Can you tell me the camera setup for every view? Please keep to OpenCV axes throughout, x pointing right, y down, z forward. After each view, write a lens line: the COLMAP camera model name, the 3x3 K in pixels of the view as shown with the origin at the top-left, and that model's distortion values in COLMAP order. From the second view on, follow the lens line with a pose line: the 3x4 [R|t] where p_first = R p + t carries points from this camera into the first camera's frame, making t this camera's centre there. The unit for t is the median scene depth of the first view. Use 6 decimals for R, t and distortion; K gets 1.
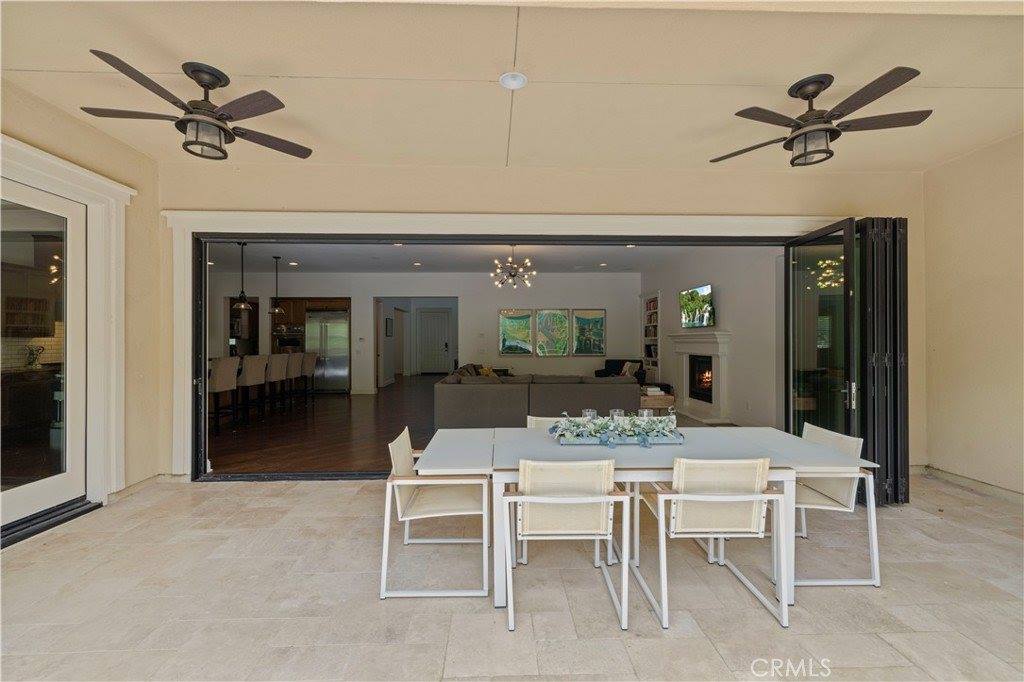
lens RADIAL K [[437.3, 0, 510.1], [0, 437.3, 335.2], [0, 0, 1]] dist [0.005473, 0.000744]
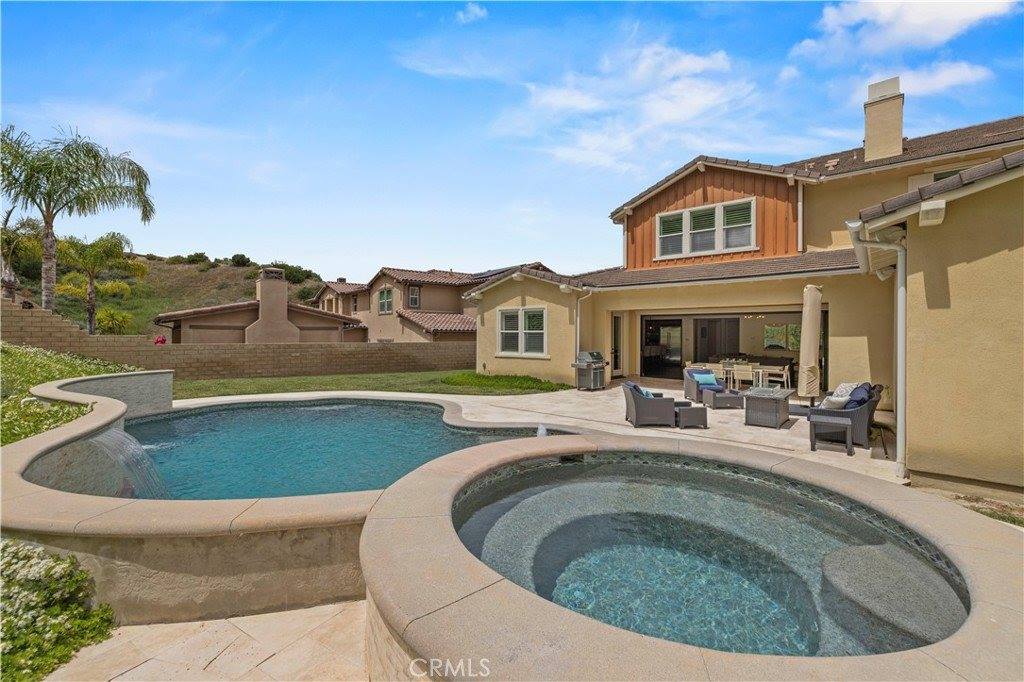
lens RADIAL K [[437.3, 0, 510.1], [0, 437.3, 335.2], [0, 0, 1]] dist [0.005473, 0.000744]
pose [[0.748031, 0.018984, -0.663393, 0.385071], [-0.005958, 0.999743, 0.021891, -0.045705], [0.663637, -0.012423, 0.747951, -1.045197]]
